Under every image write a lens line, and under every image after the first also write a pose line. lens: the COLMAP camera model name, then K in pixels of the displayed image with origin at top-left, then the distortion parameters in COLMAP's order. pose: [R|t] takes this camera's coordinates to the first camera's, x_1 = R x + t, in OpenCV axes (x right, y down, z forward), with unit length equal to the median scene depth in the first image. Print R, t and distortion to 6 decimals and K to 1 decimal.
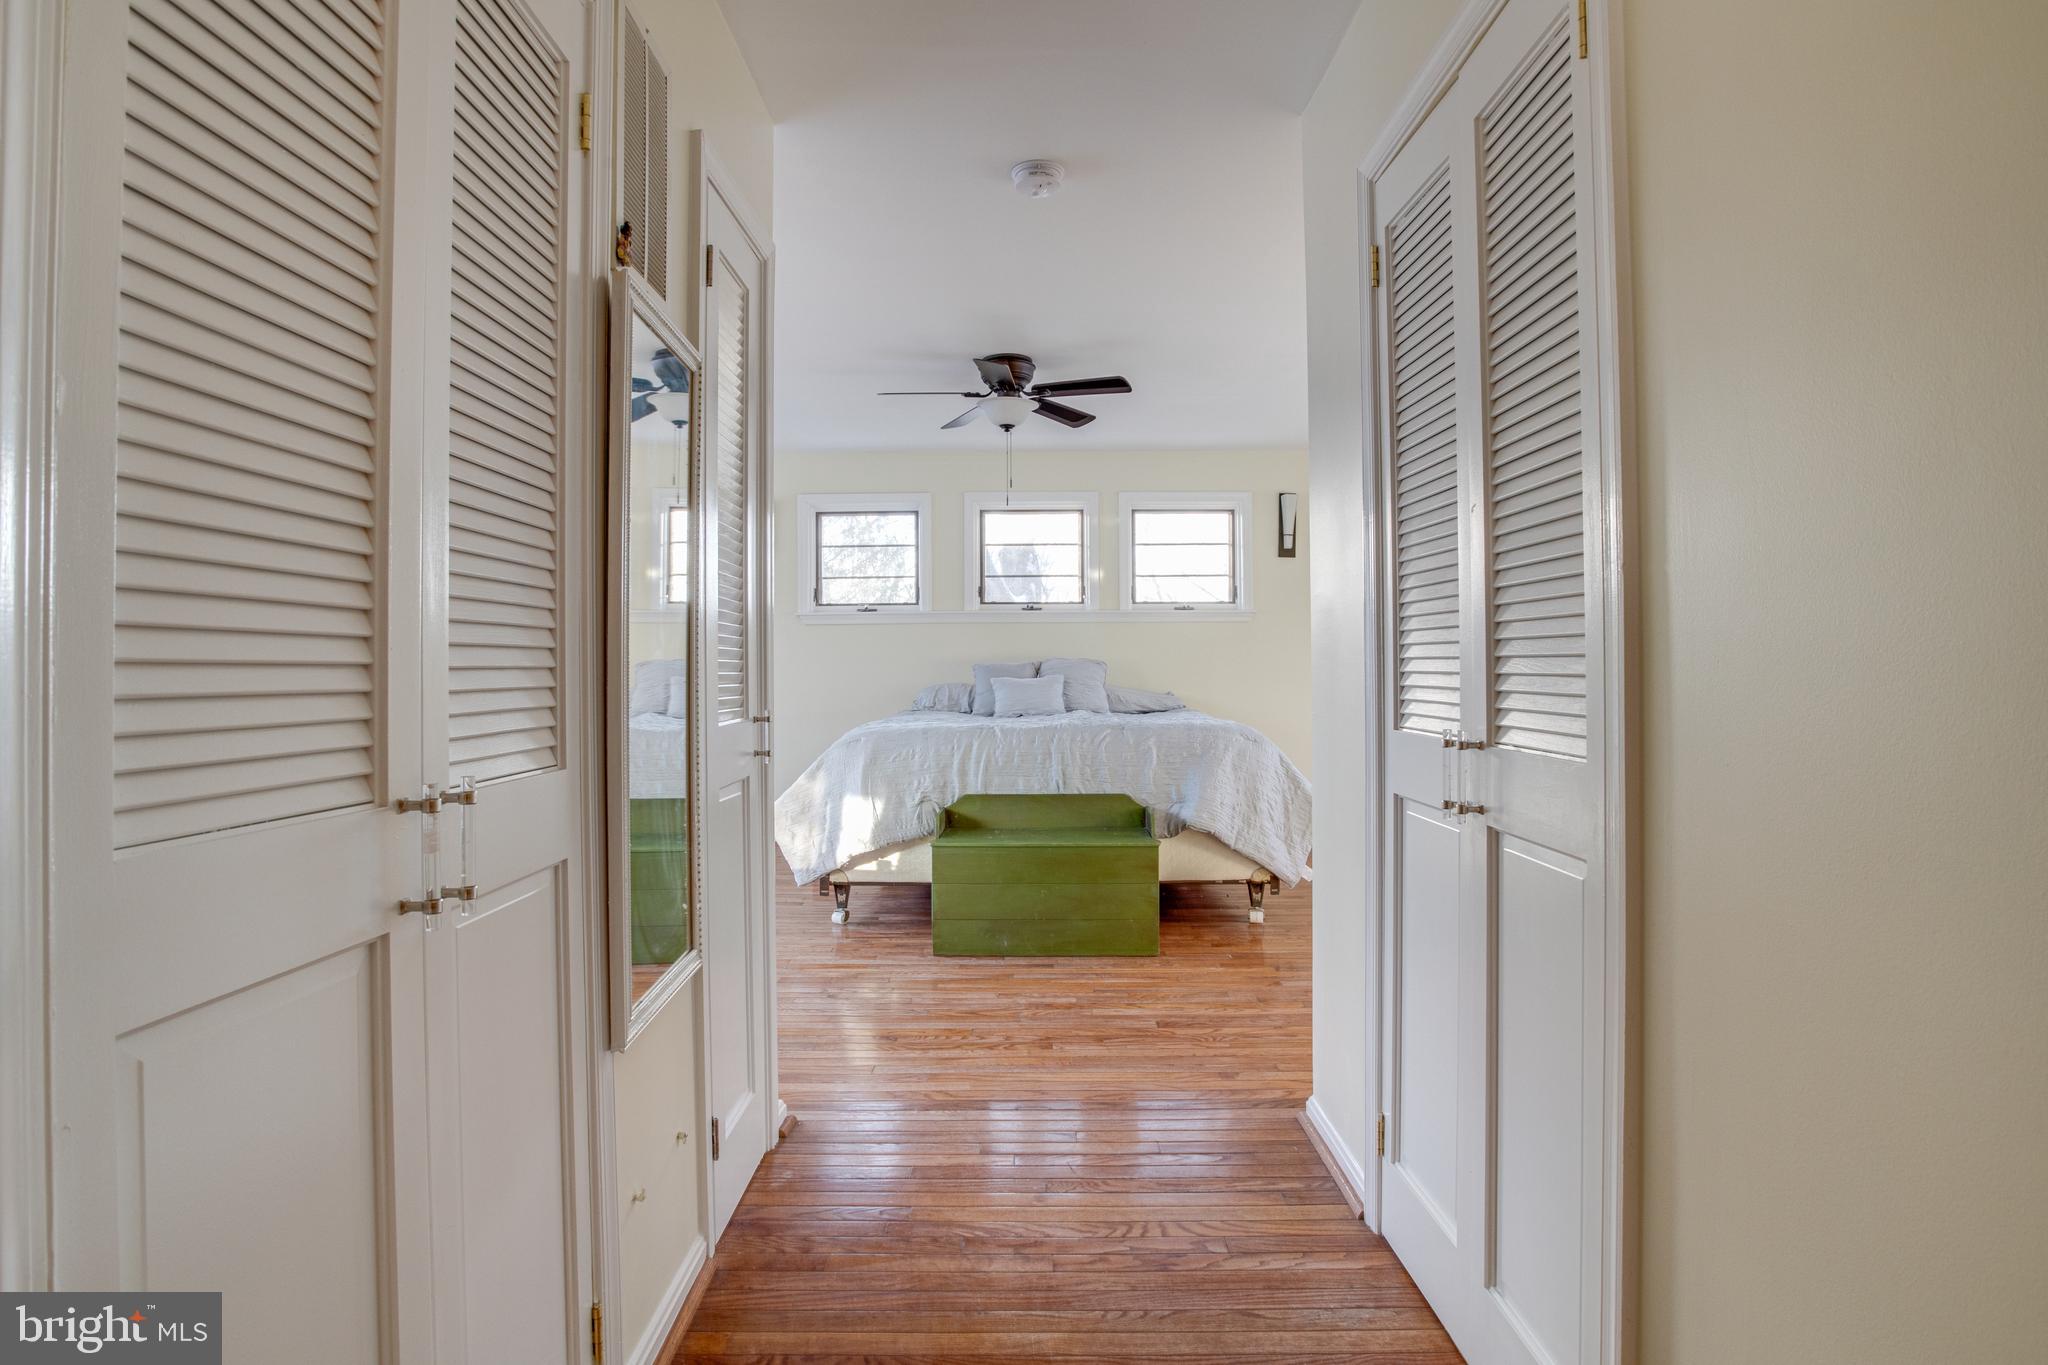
lens RADIAL K [[1012.5, 0, 1023.1], [0, 1012.5, 687.5], [0, 0, 1]] dist [-0.060890, 0.019121]
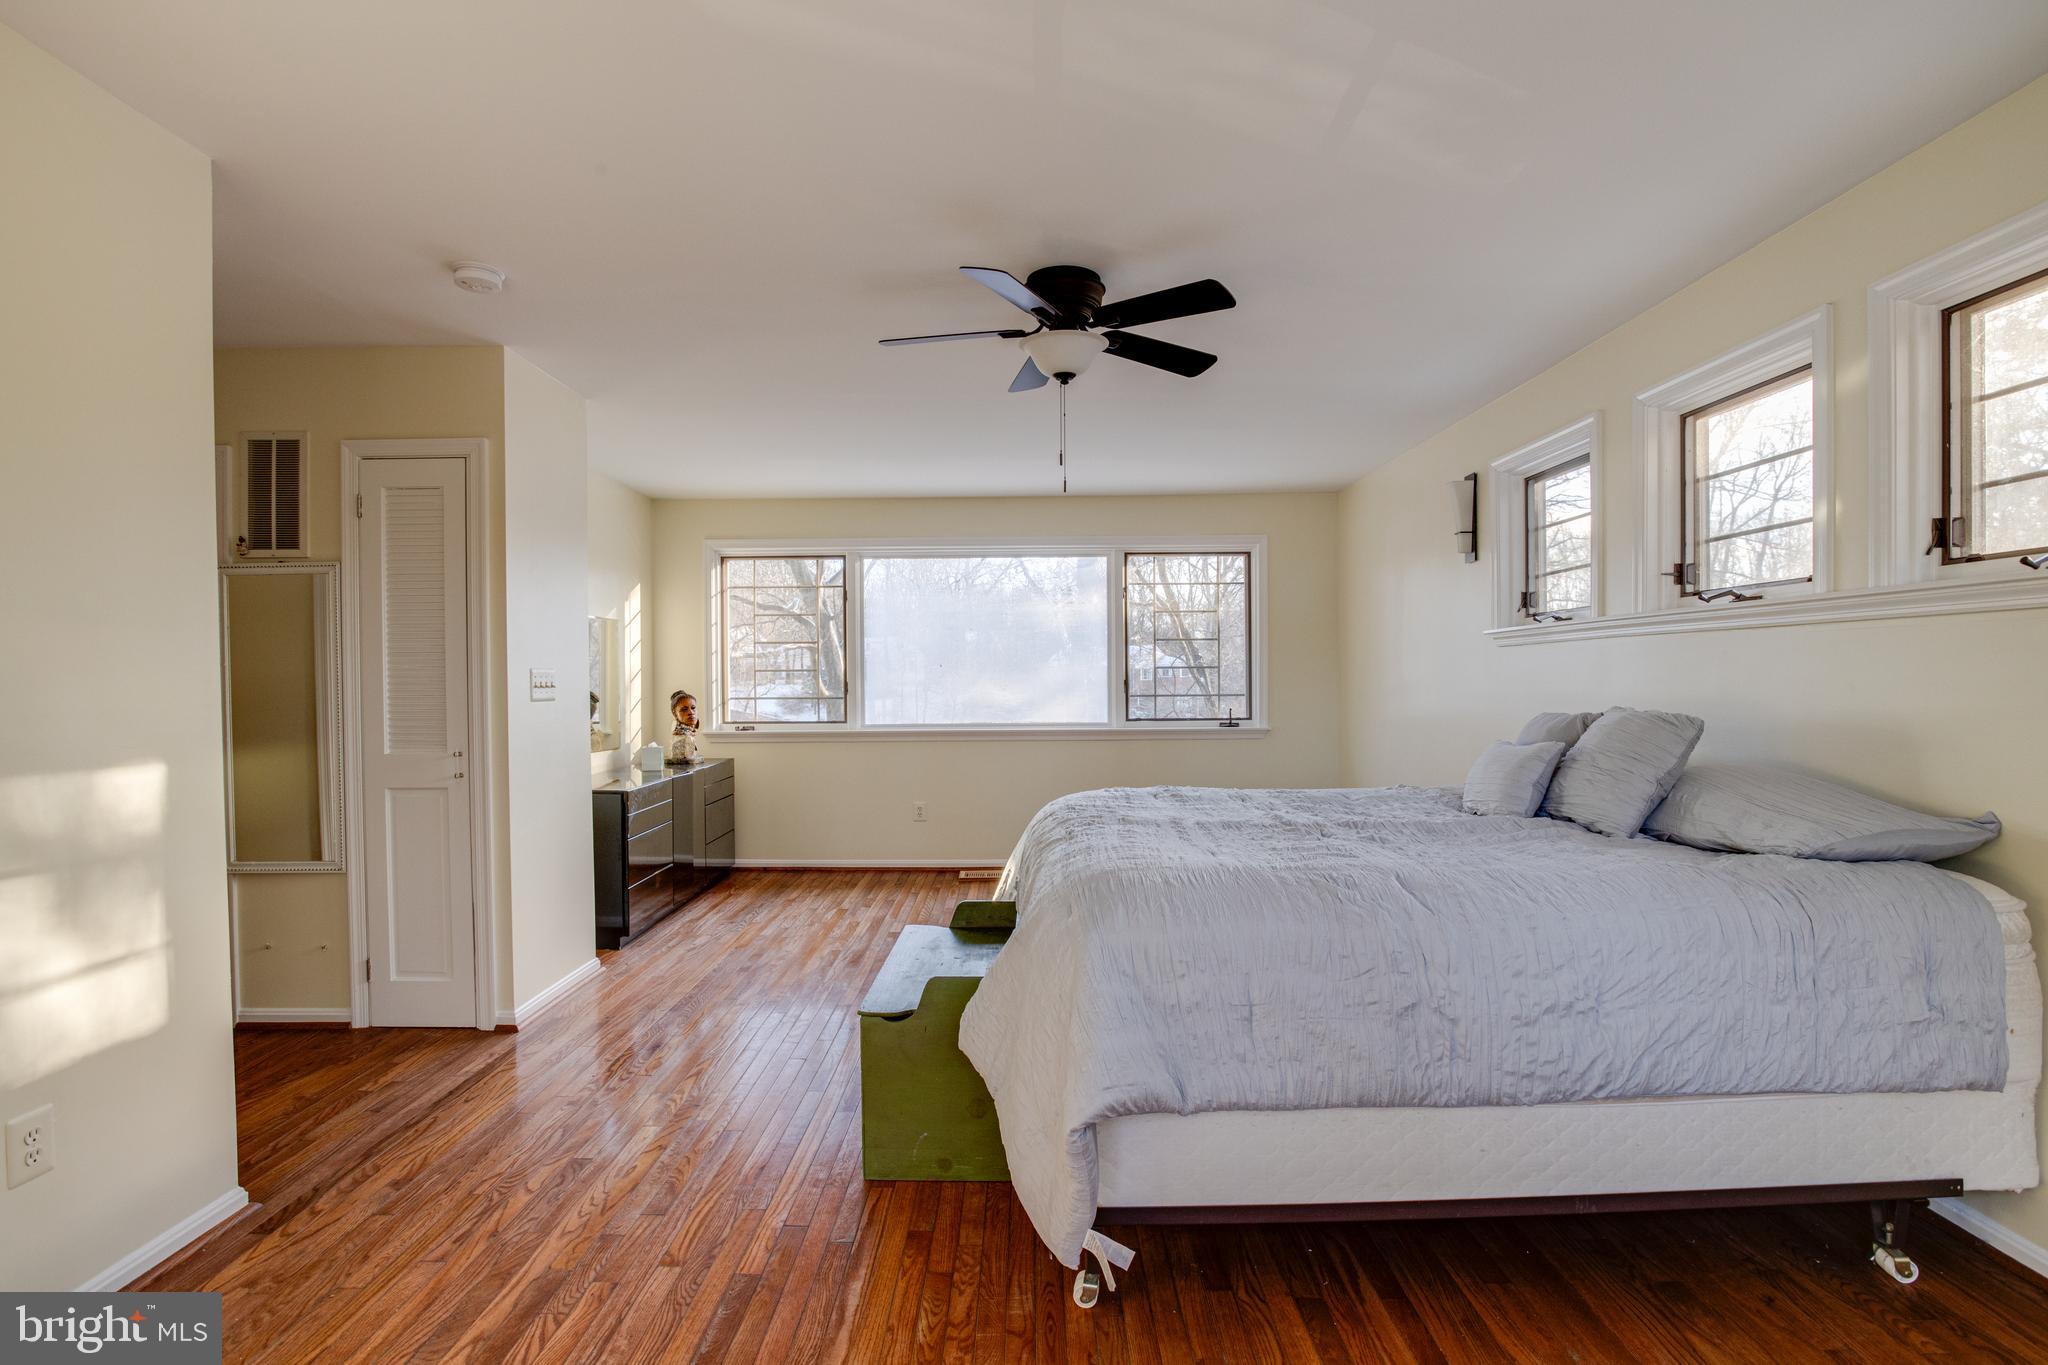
lens RADIAL K [[1012.5, 0, 1021.0], [0, 1012.5, 692.2], [0, 0, 1]] dist [-0.060890, 0.019121]
pose [[0.007667, 0.022132, -0.999726, 0.705066], [-0.009512, 0.999711, 0.022059, -0.059283], [0.999925, 0.009340, 0.007876, 0.995052]]
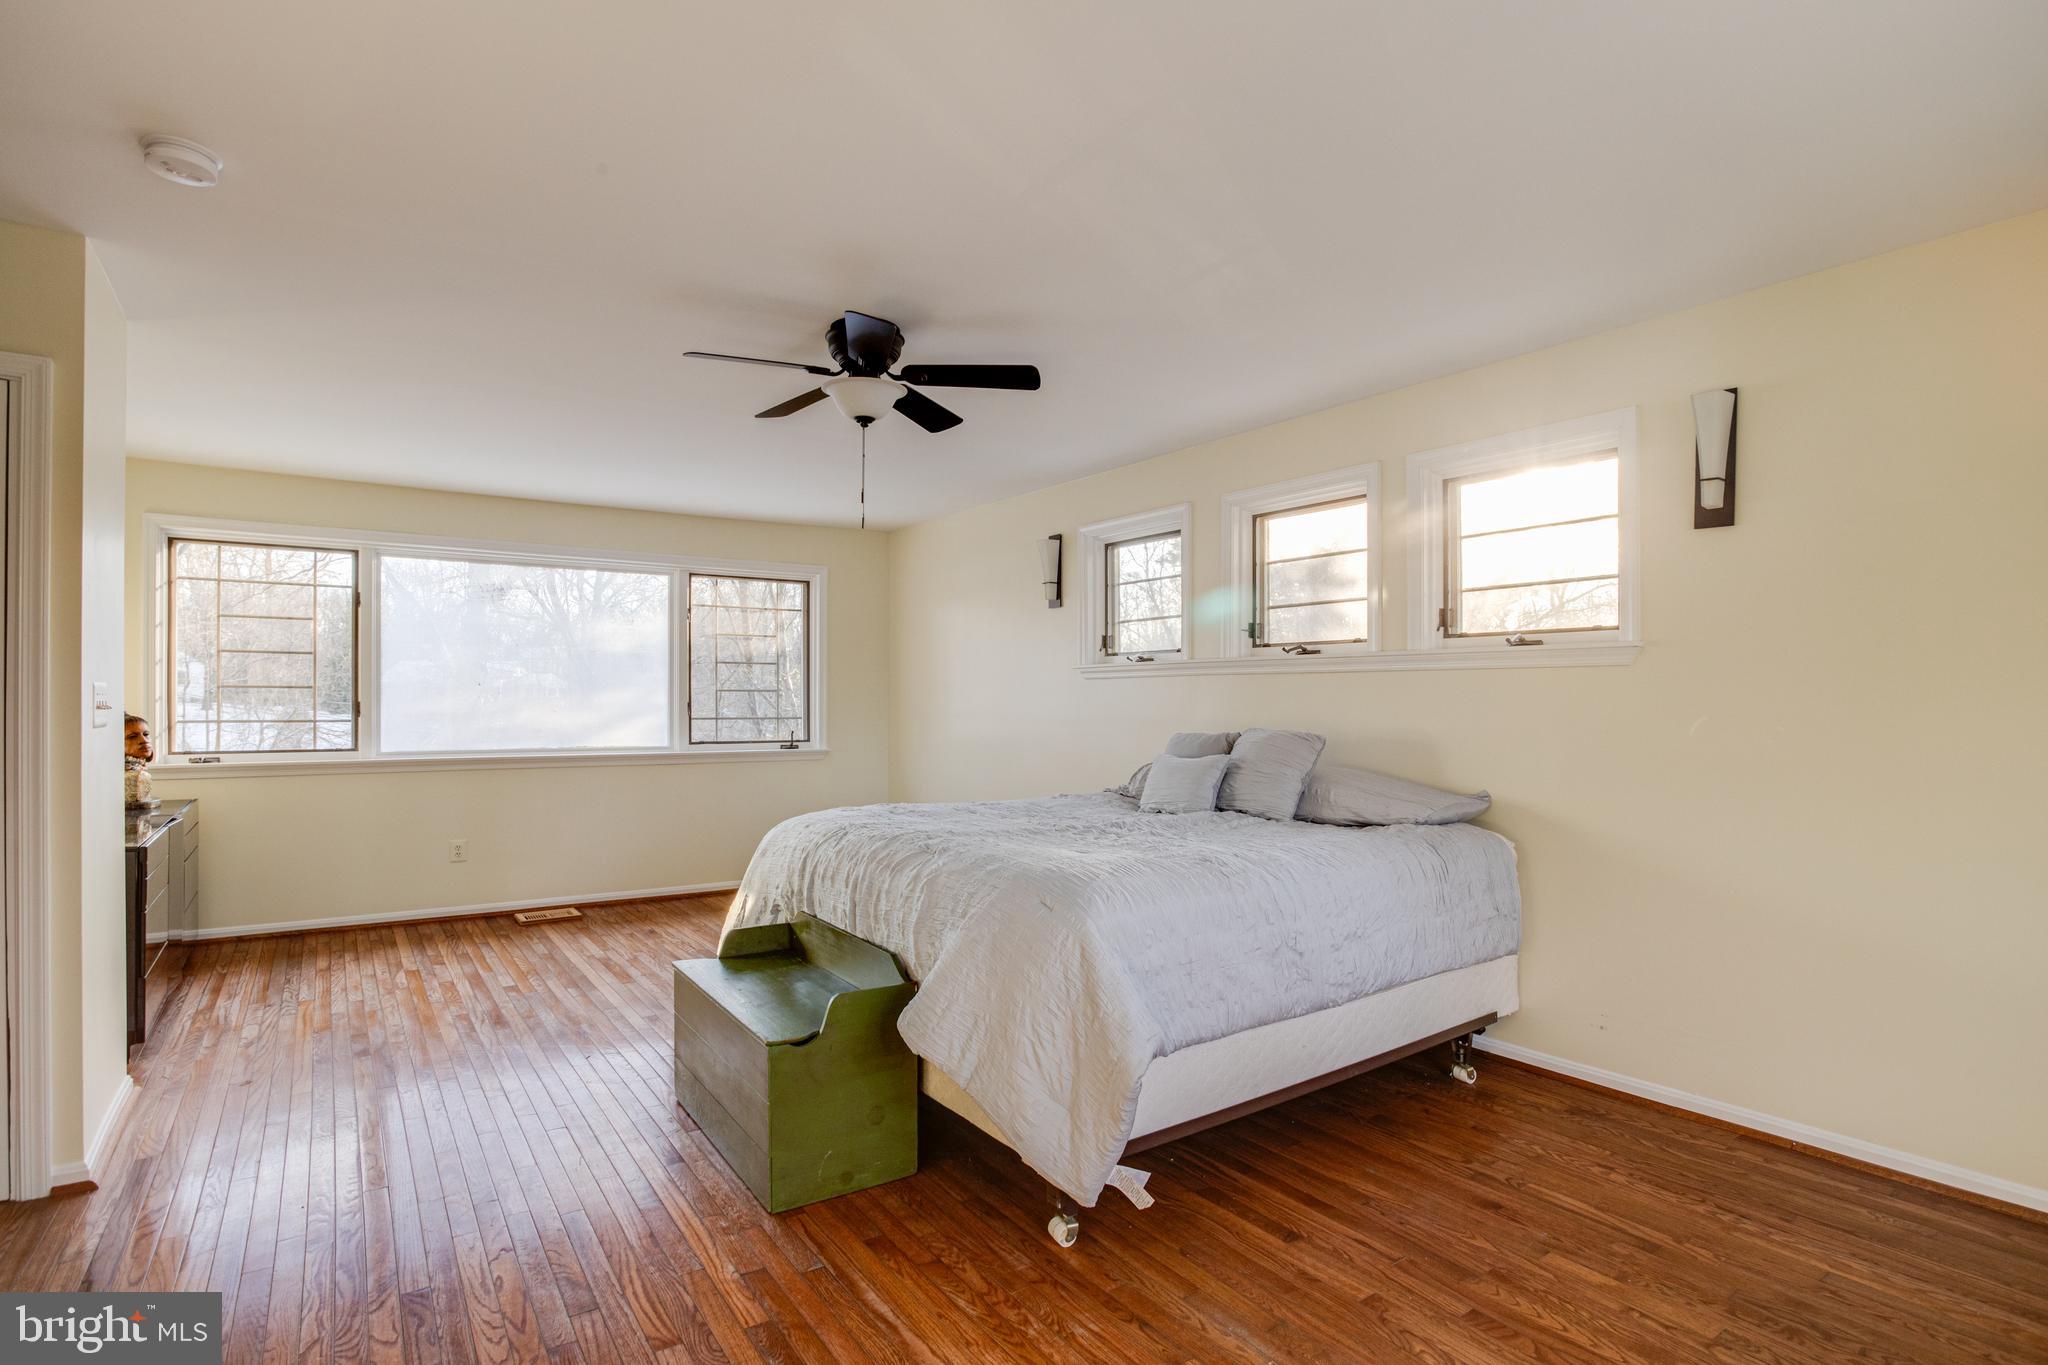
lens RADIAL K [[1012.5, 0, 1020.8], [0, 1012.5, 690.0], [0, 0, 1]] dist [-0.060890, 0.019121]
pose [[0.579951, 0.003838, -0.814642, 0.674111], [-0.022066, 0.999696, -0.010999, -0.058441], [0.814353, 0.024355, 0.579859, 0.686824]]
